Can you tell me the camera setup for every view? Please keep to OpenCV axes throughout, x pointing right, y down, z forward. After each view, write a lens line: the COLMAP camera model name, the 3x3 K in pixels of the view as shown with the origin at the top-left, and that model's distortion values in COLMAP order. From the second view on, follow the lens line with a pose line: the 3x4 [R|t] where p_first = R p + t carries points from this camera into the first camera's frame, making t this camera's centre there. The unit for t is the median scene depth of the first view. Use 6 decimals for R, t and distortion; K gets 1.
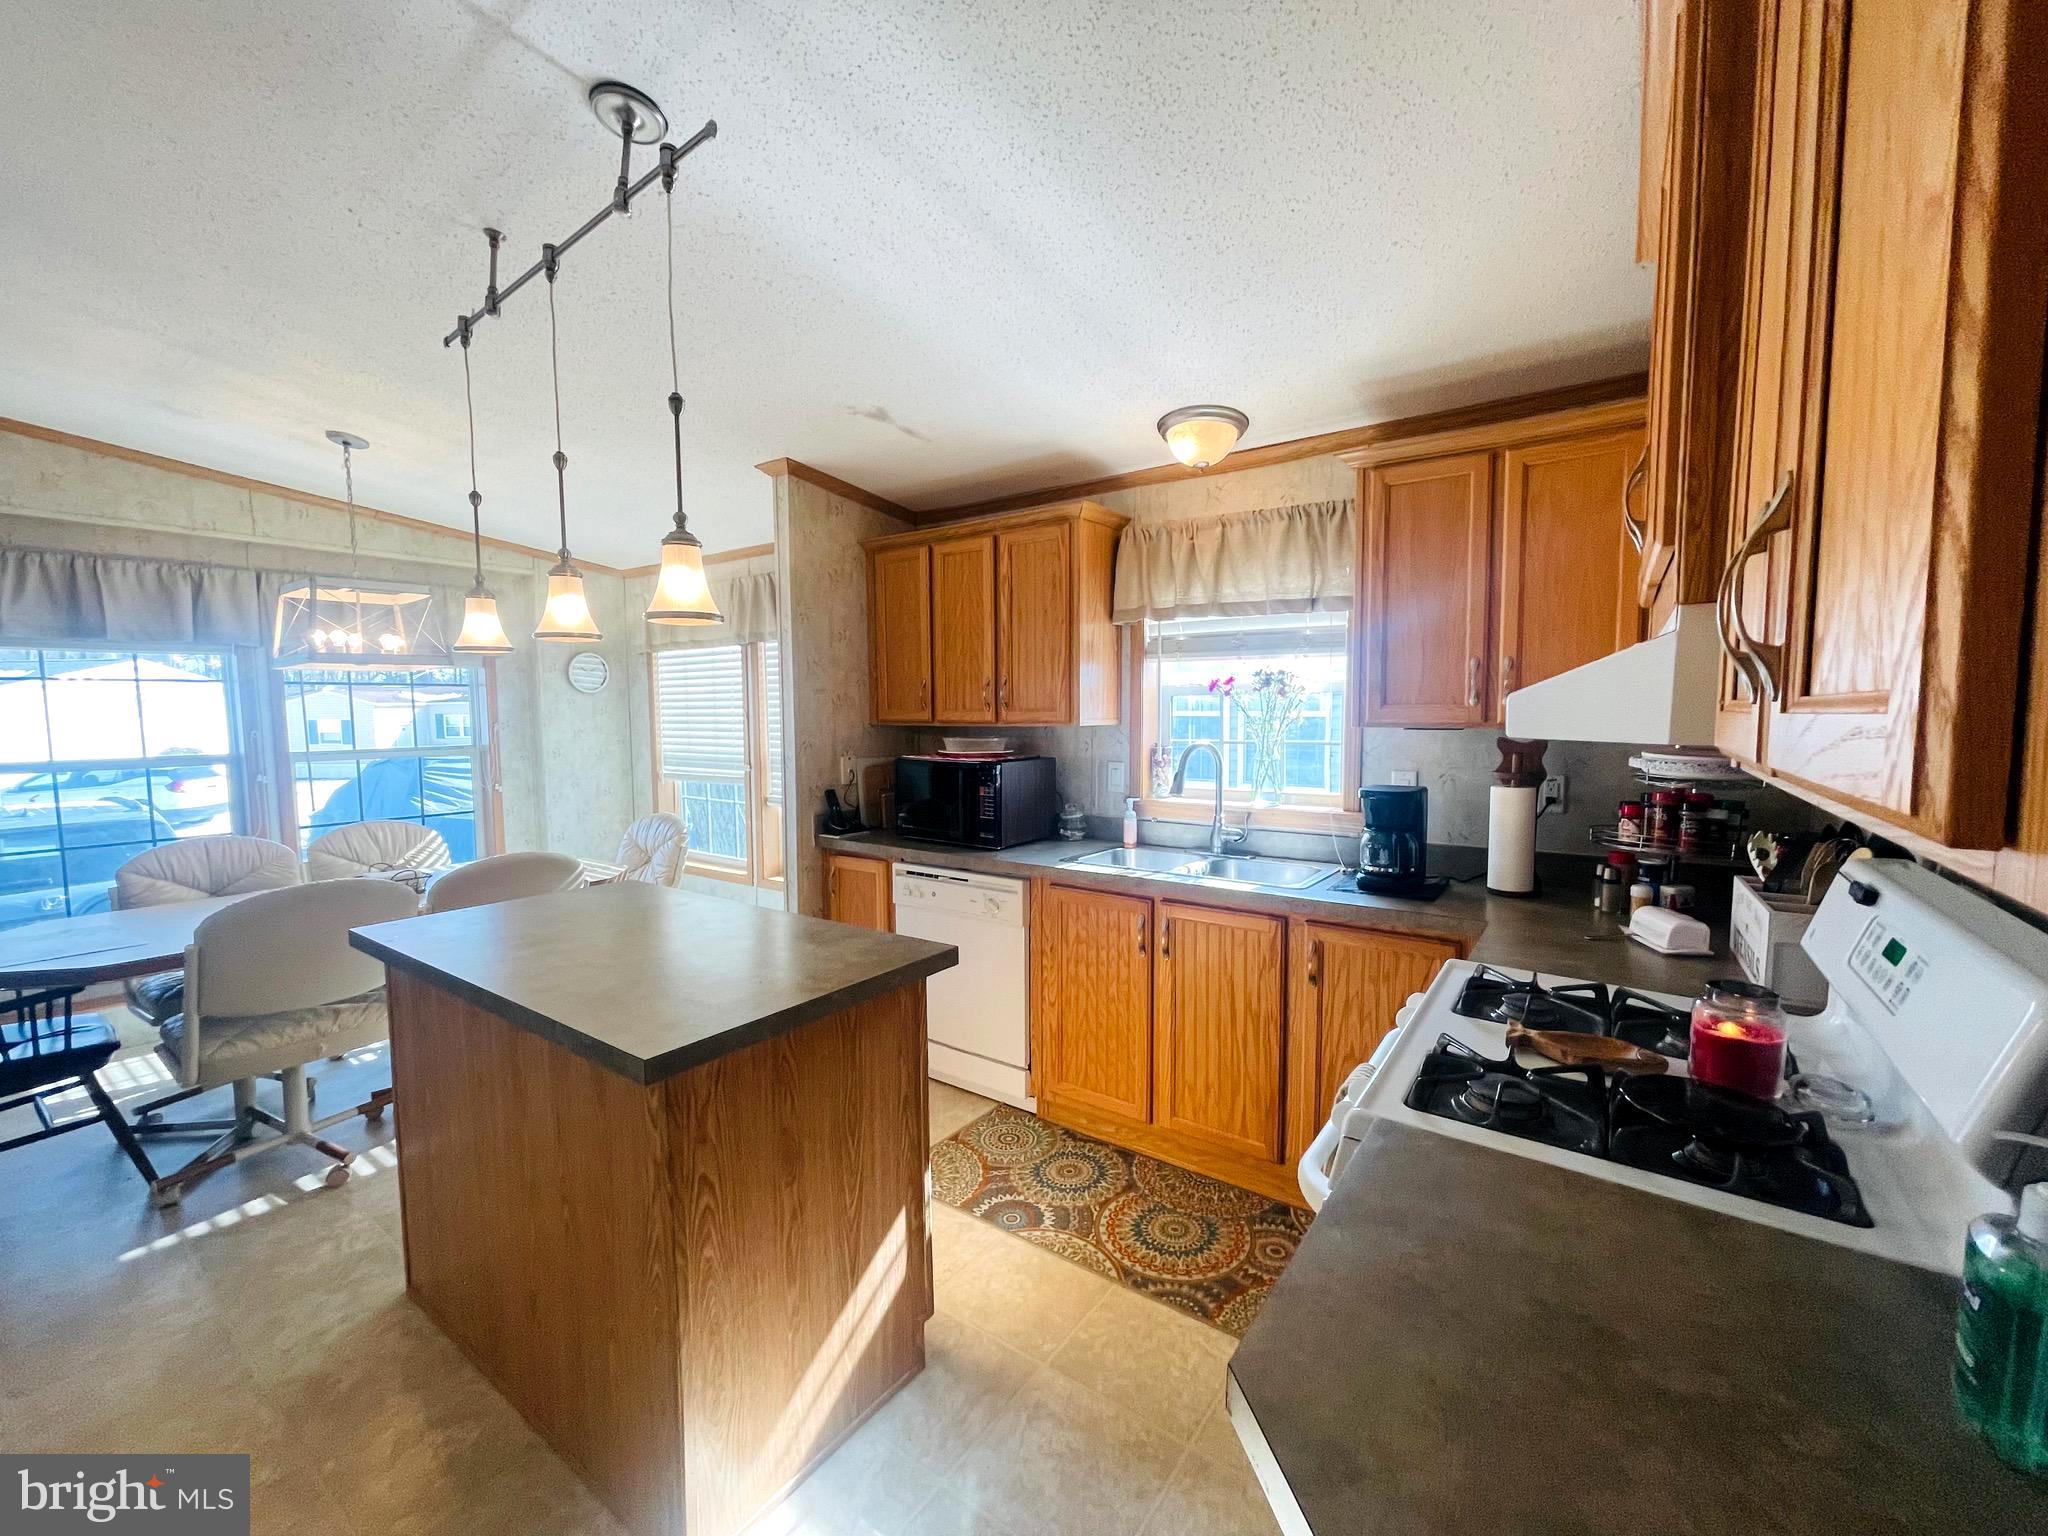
lens RADIAL K [[822.2, 0, 1024.0], [0, 822.2, 768.0], [0, 0, 1]] dist [0.001184, -0.000043]
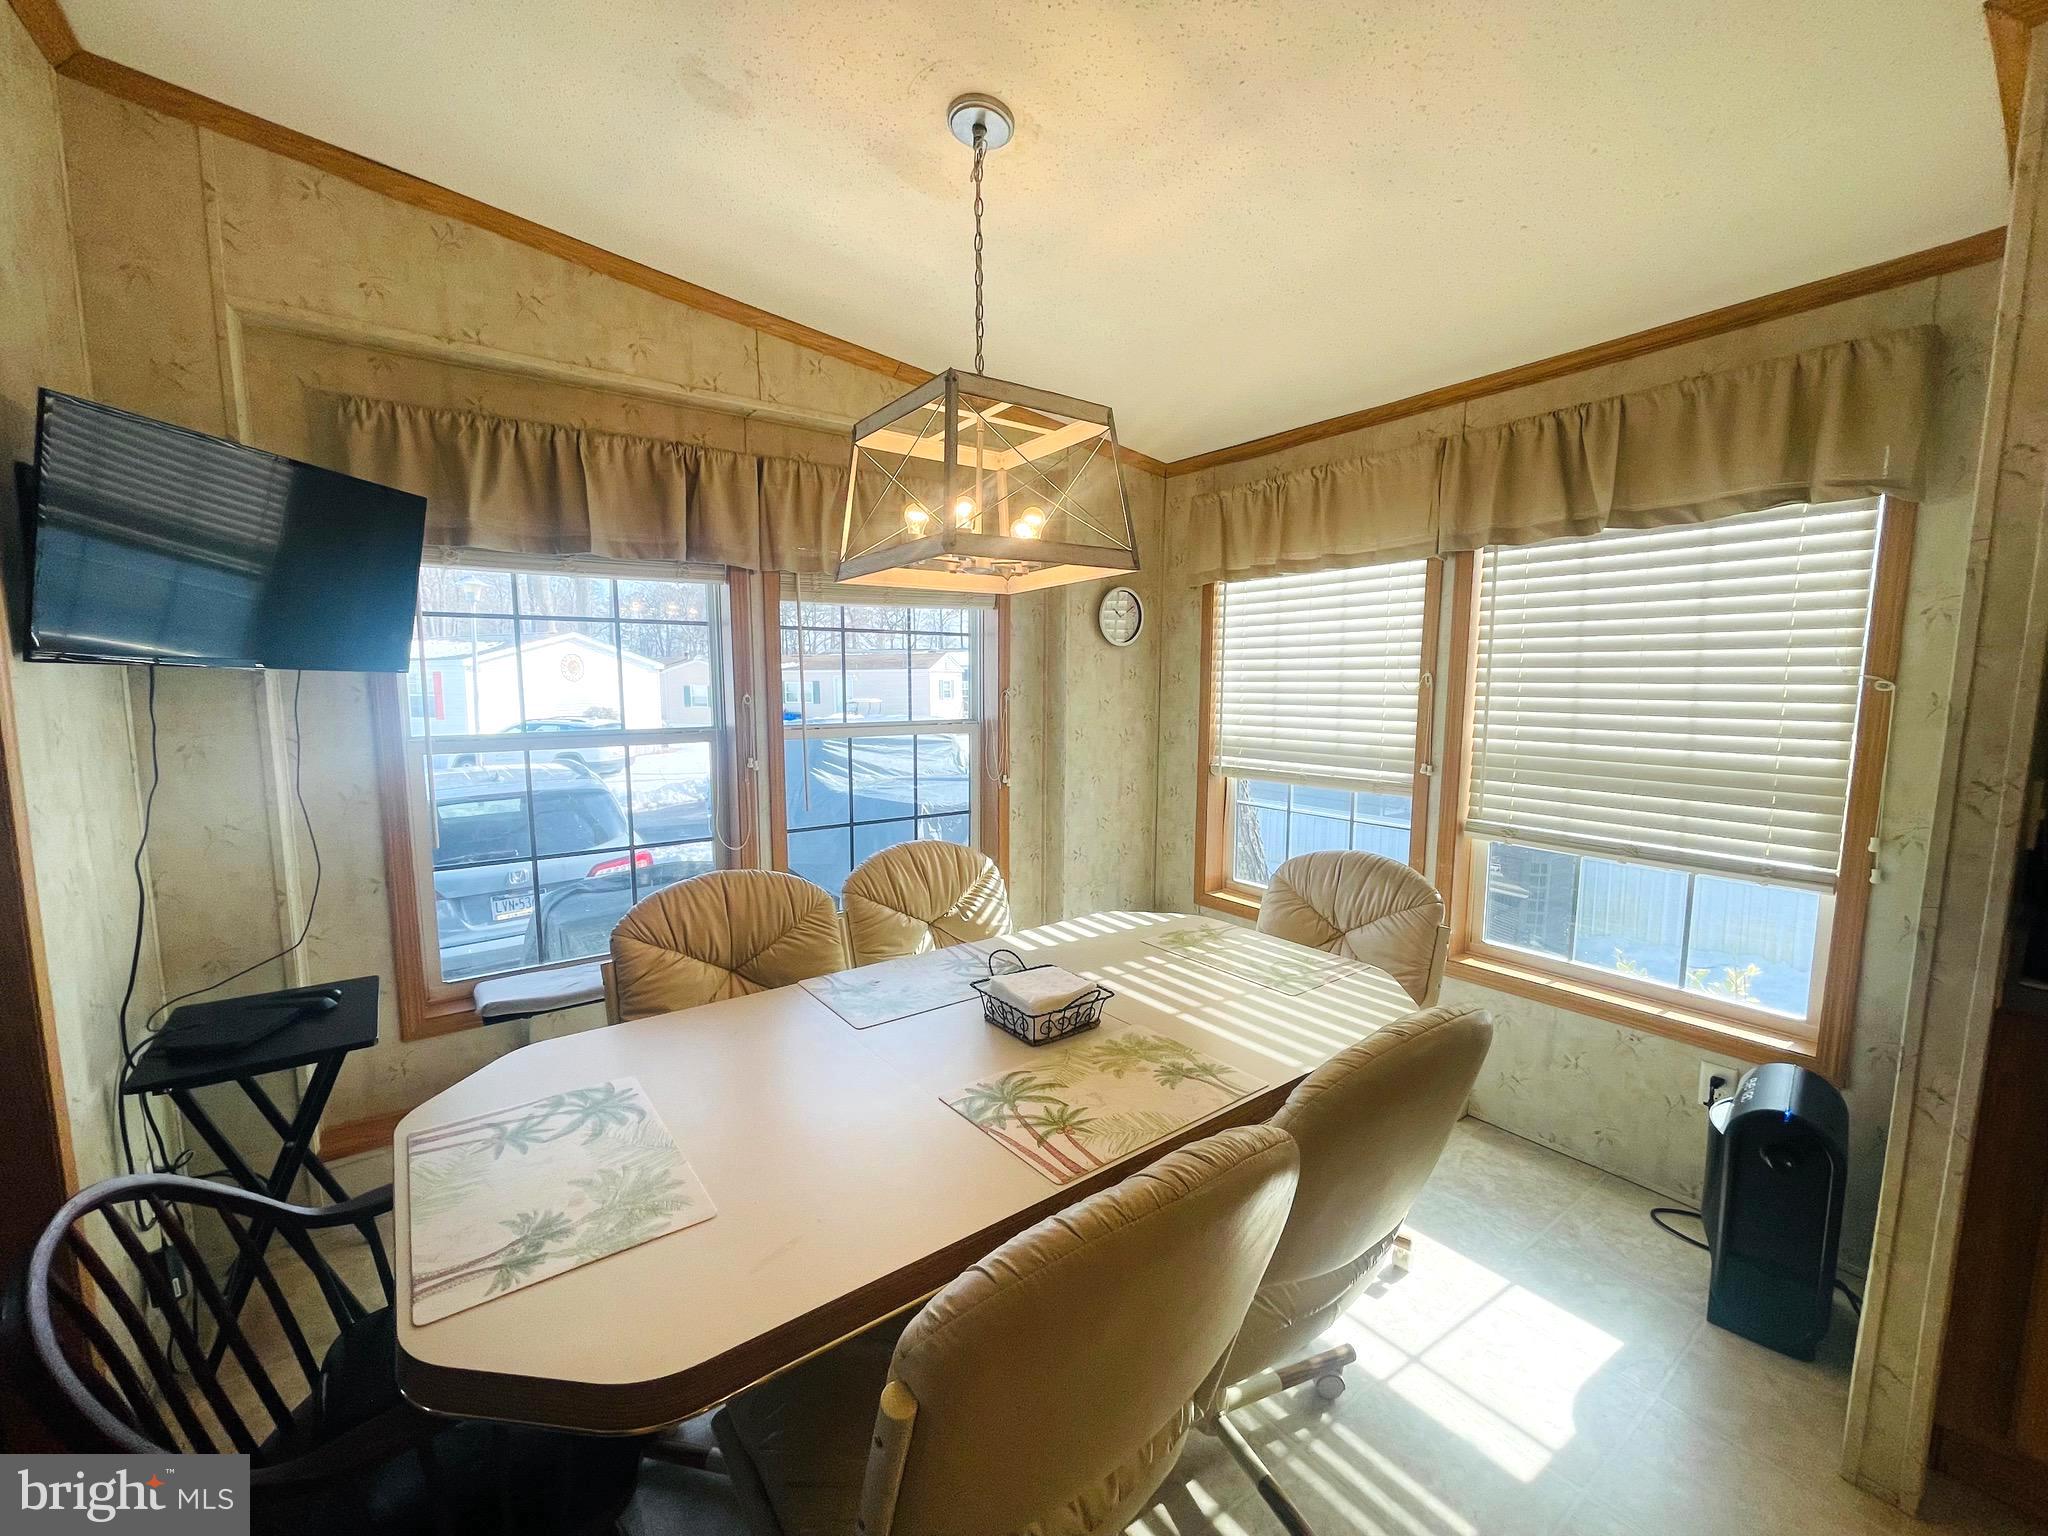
lens RADIAL K [[822.2, 0, 1024.0], [0, 822.2, 768.0], [0, 0, 1]] dist [0.001184, -0.000043]
pose [[0.950191, 0.040992, -0.308961, -0.555246], [-0.031156, 0.998840, 0.036704, -0.018021], [0.310108, -0.025249, 0.950366, 0.461474]]
